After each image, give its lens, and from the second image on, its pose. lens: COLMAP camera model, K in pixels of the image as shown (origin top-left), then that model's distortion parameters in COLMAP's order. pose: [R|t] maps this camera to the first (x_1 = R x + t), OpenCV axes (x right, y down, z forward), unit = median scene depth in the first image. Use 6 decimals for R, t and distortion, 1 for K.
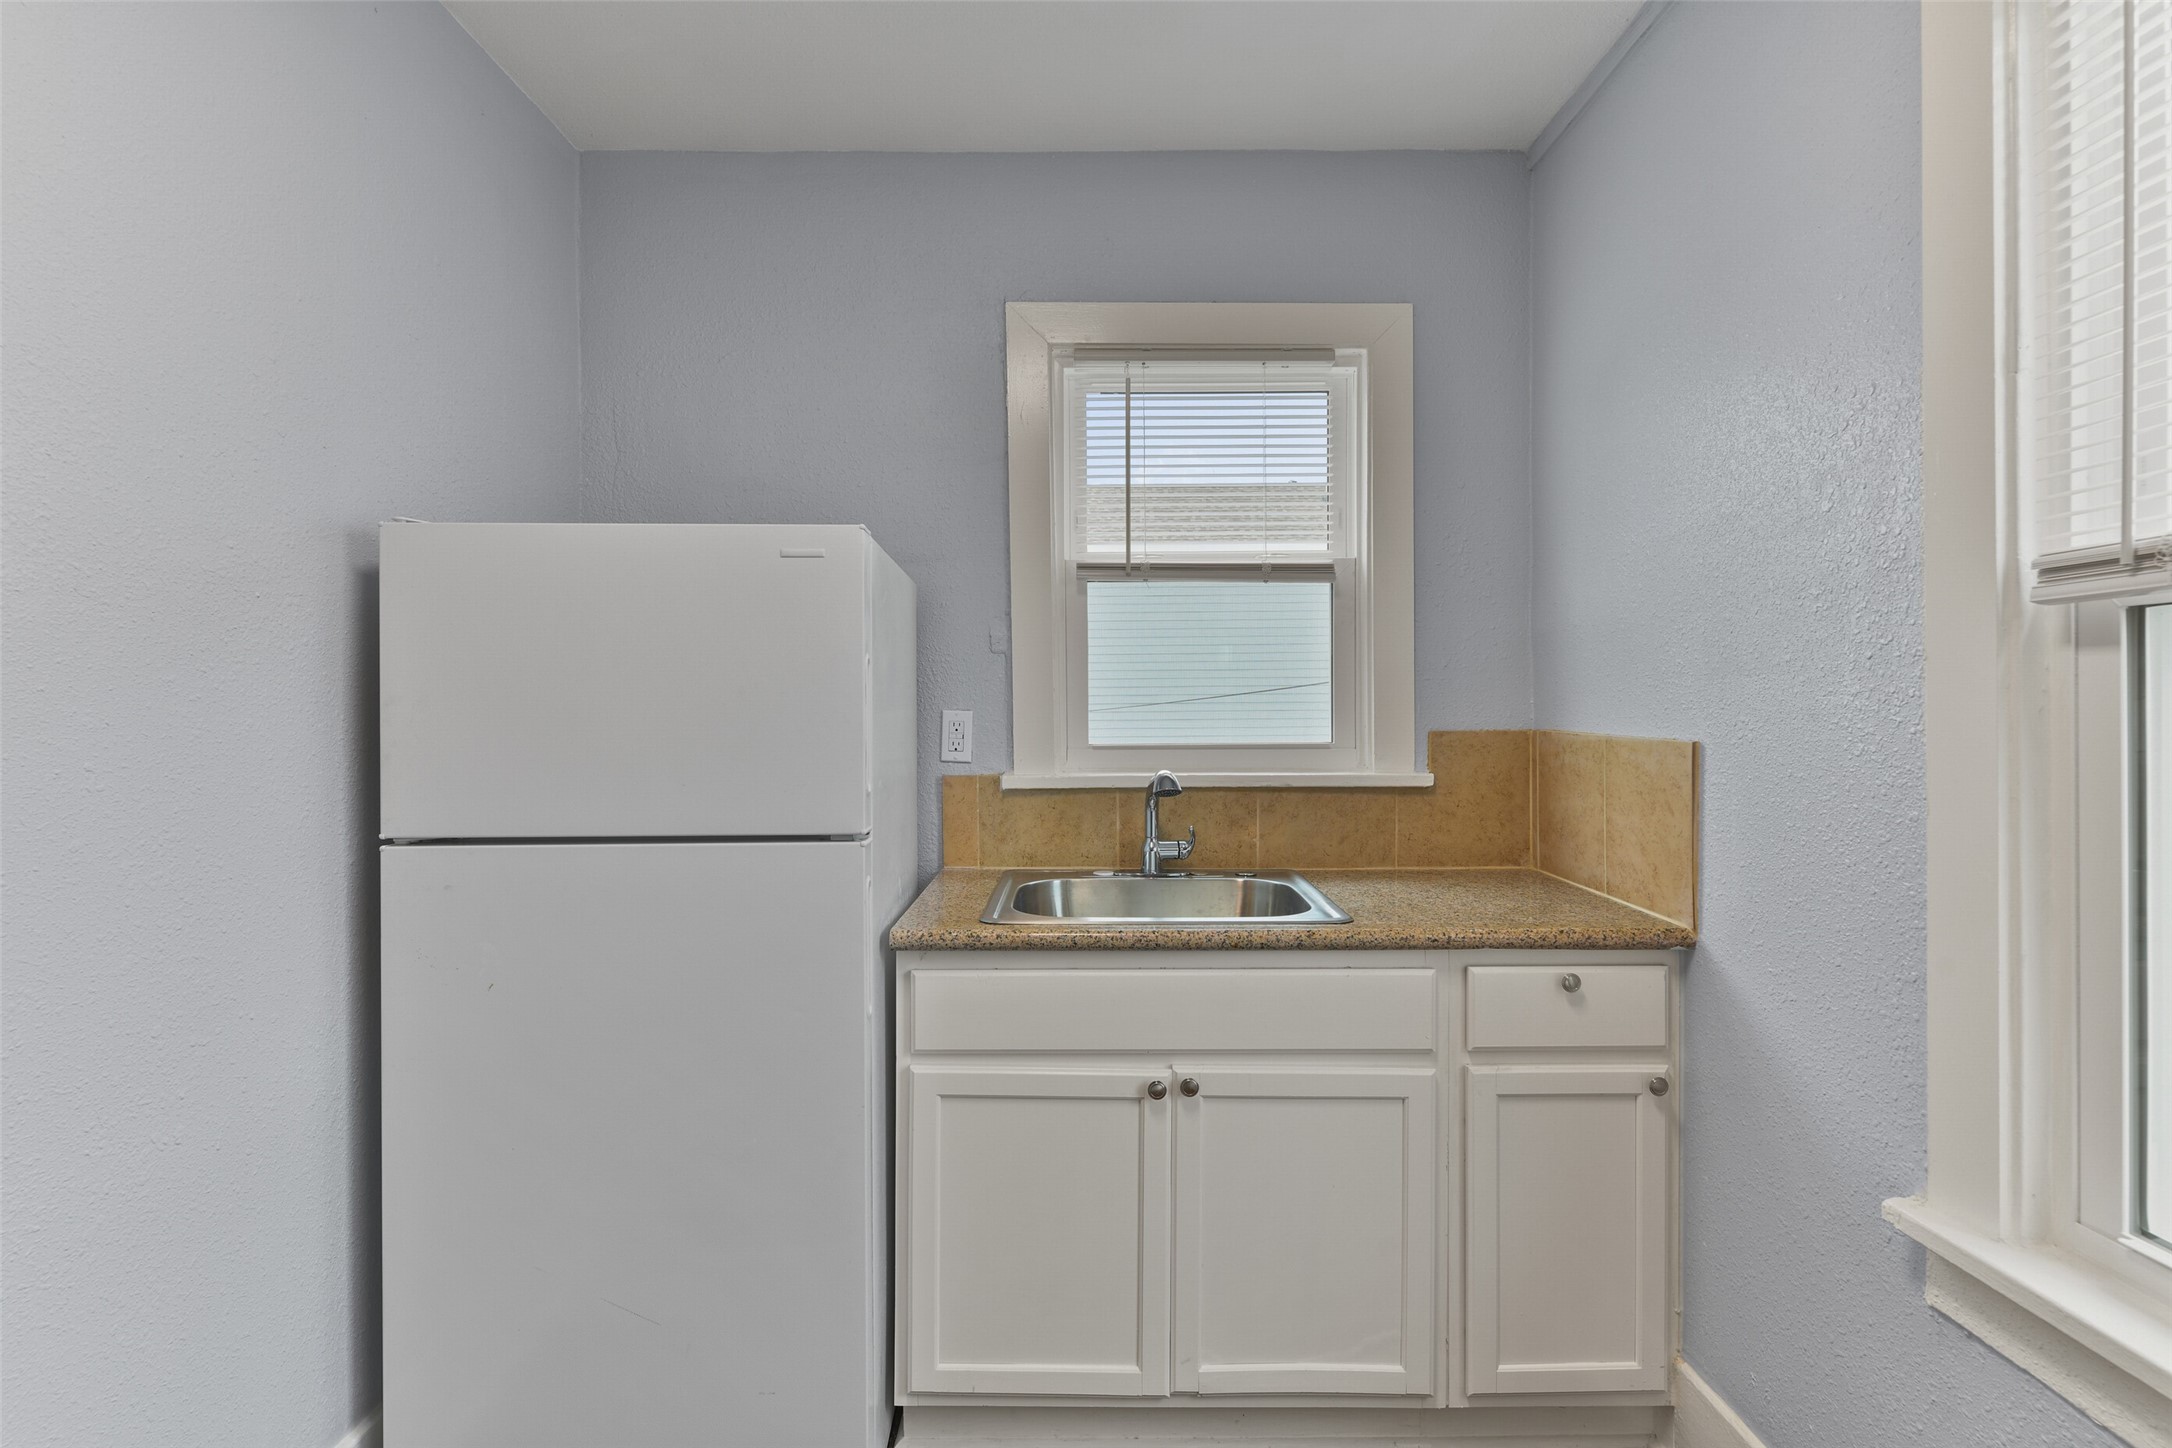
lens RADIAL K [[1143.0, 0, 1083.0], [0, 1143.0, 719.0], [0, 0, 1]] dist [0.003784, -0.011154]
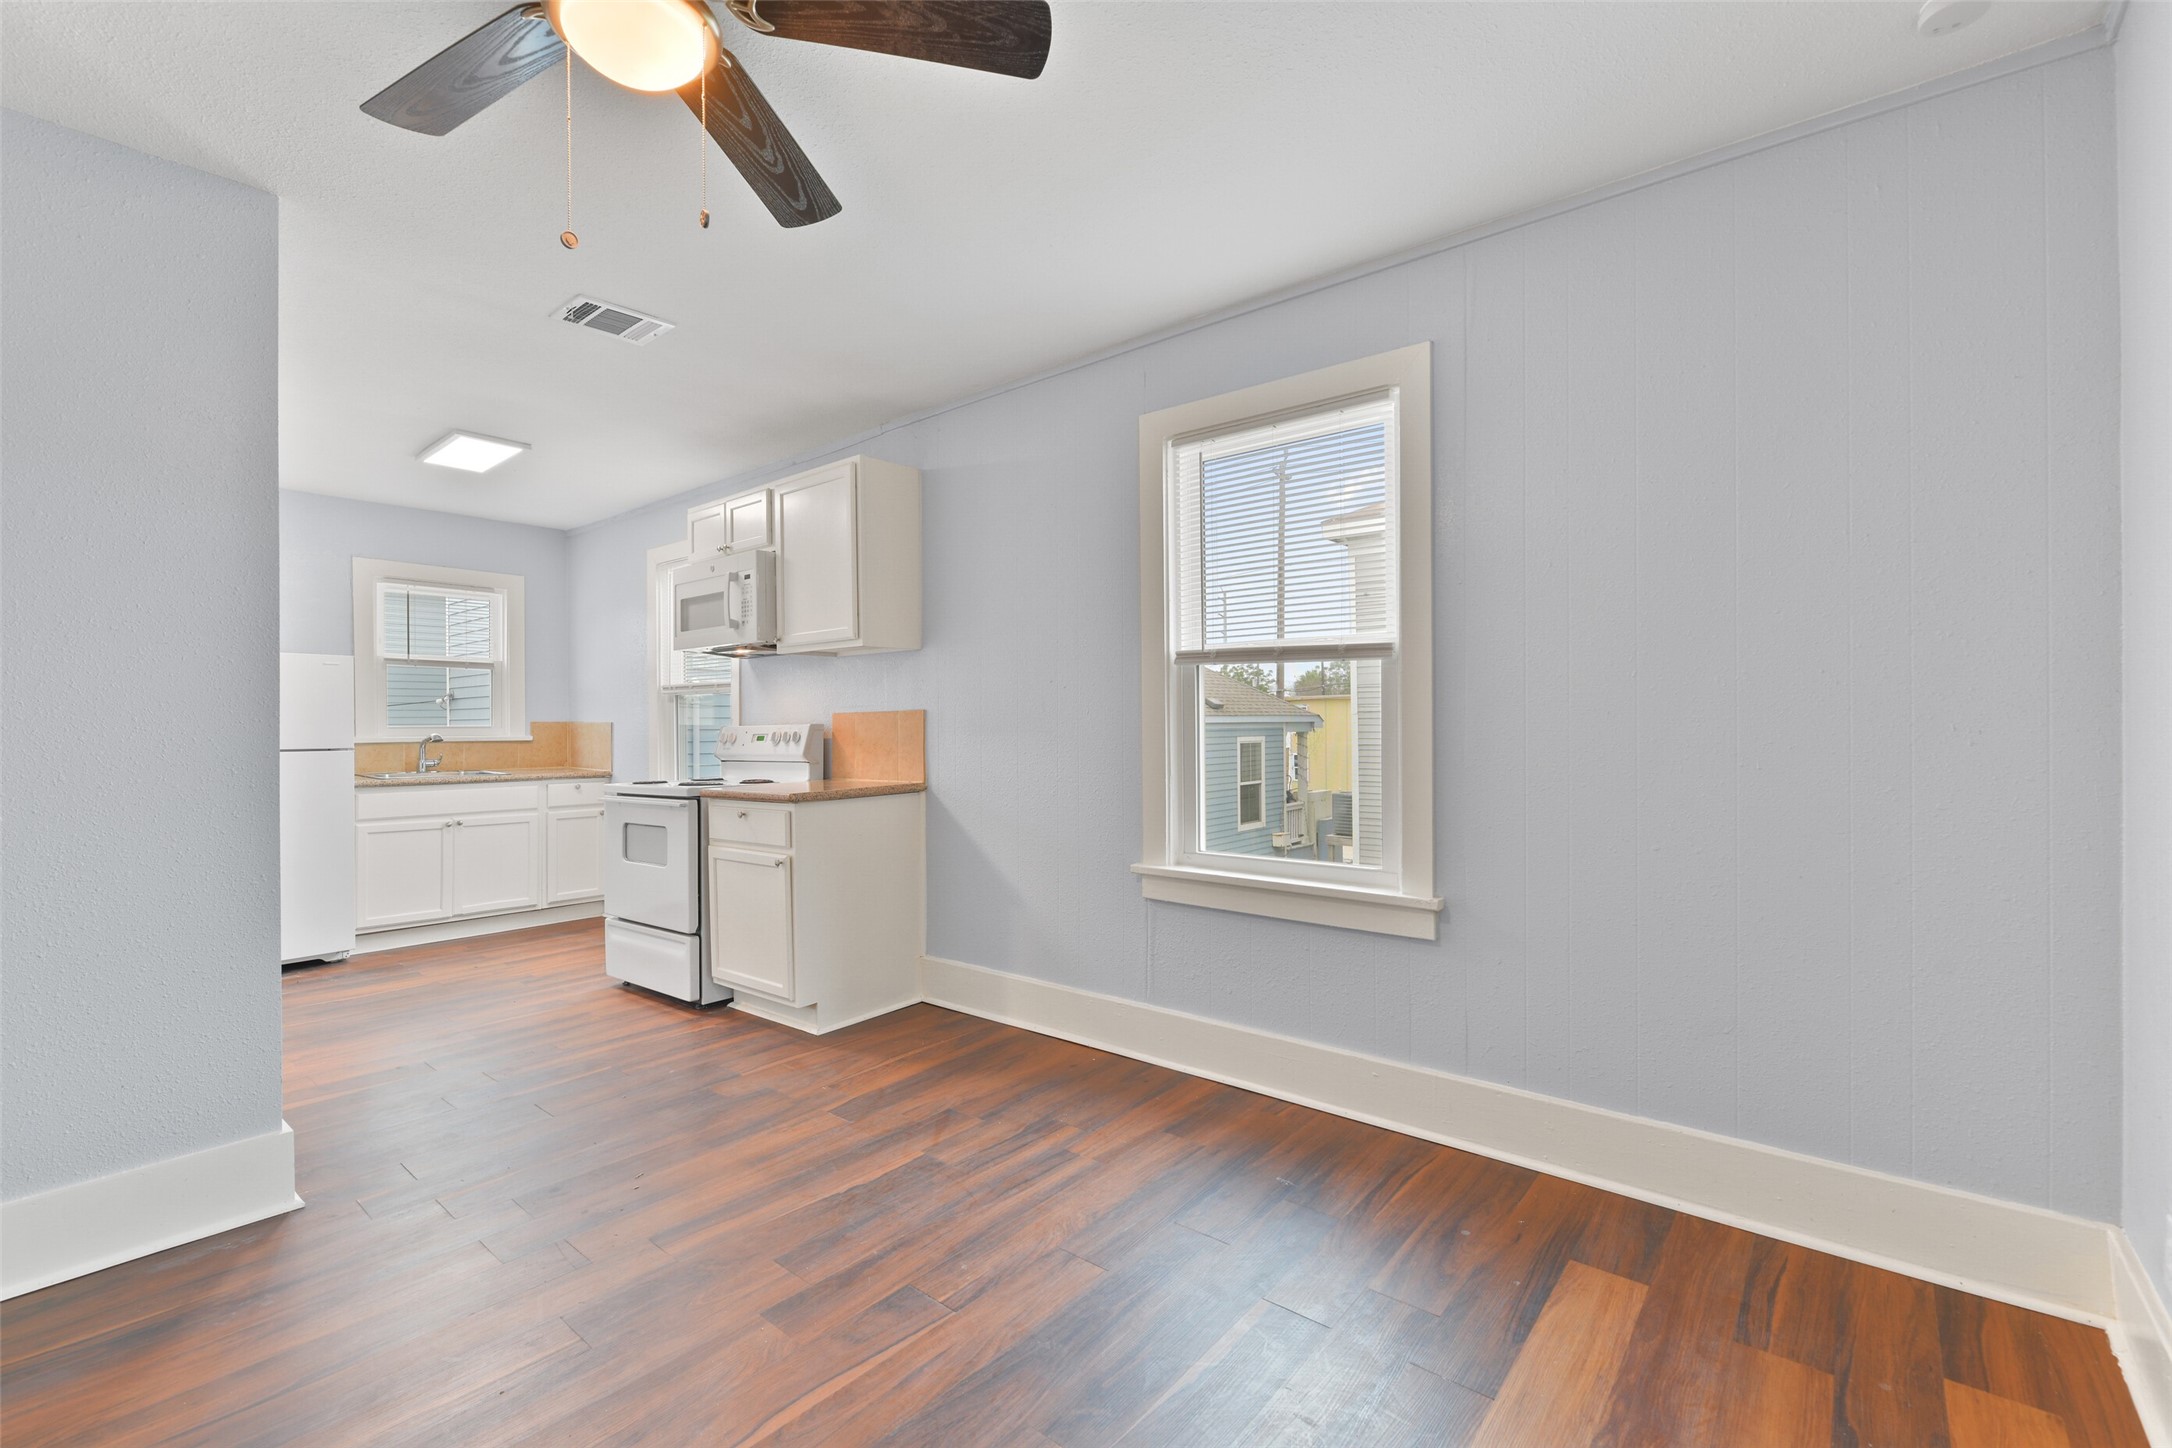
lens RADIAL K [[914.5, 0, 1089.6], [0, 914.5, 727.3], [0, 0, 1]] dist [-0.006558, 0.000261]
pose [[0.633387, -0.000625, 0.773835, -0.675300], [0.004337, 0.999987, -0.002742, 0.041760], [-0.773823, 0.005093, 0.633381, -1.792629]]
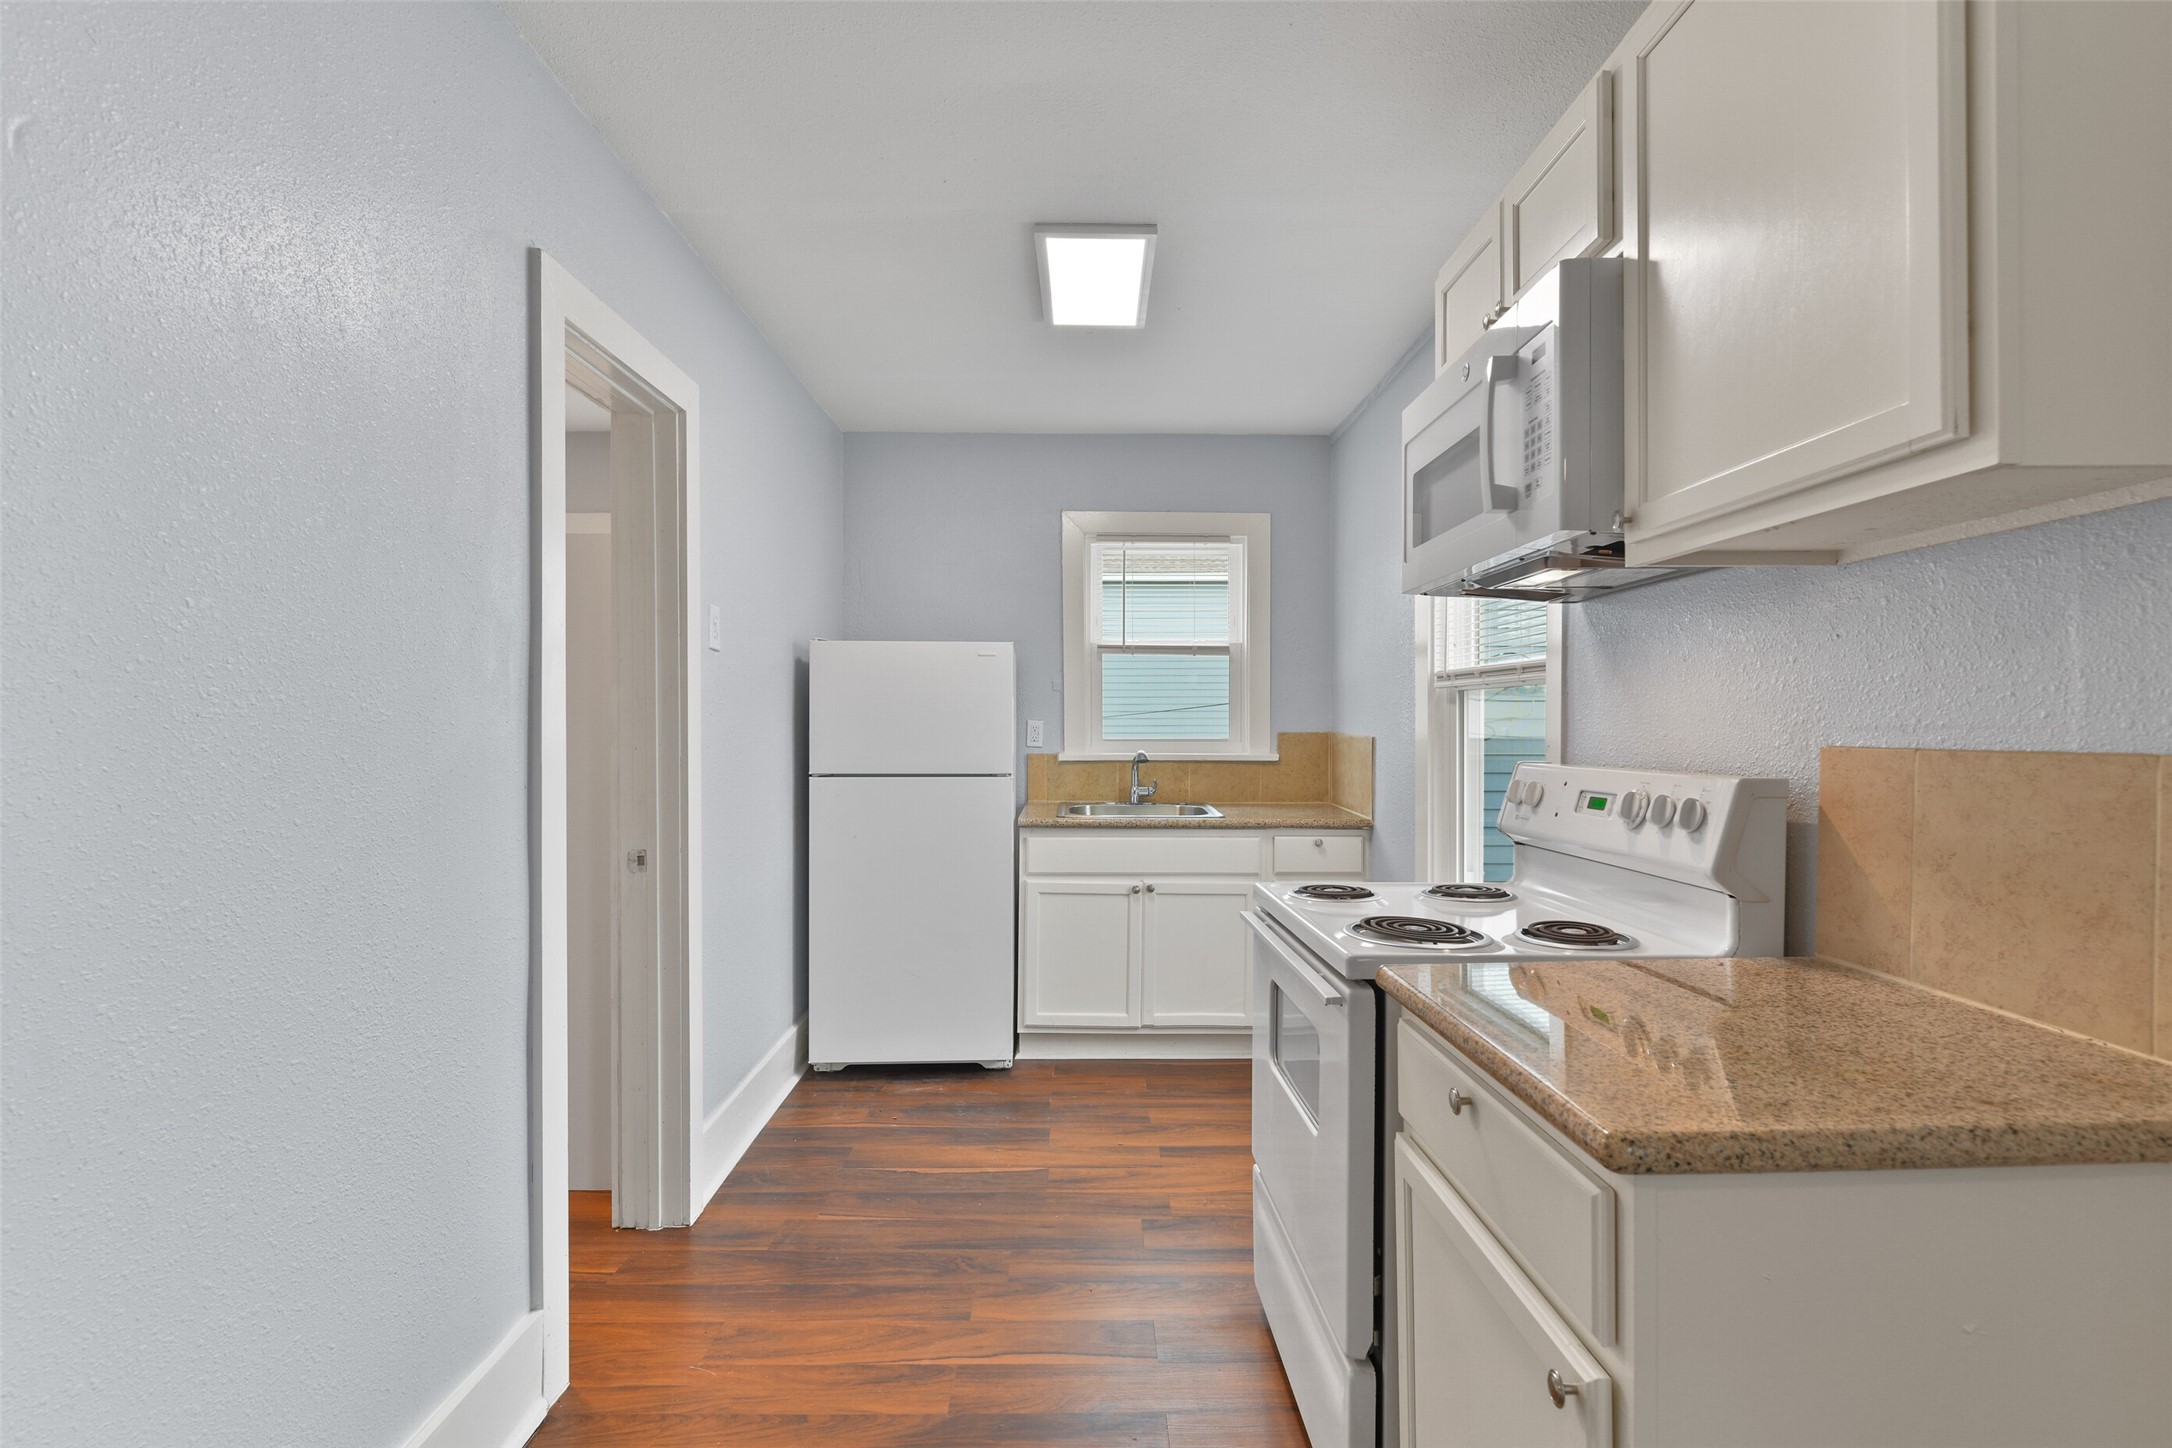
lens RADIAL K [[1048.8, 0, 1087.2], [0, 1048.8, 726.9], [0, 0, 1]] dist [0.004389, 0.000486]
pose [[0.999932, 0.005863, 0.010127, -0.044934], [-0.005918, 0.999968, 0.005411, -0.007278], [-0.010095, -0.005471, 0.999934, -0.879519]]
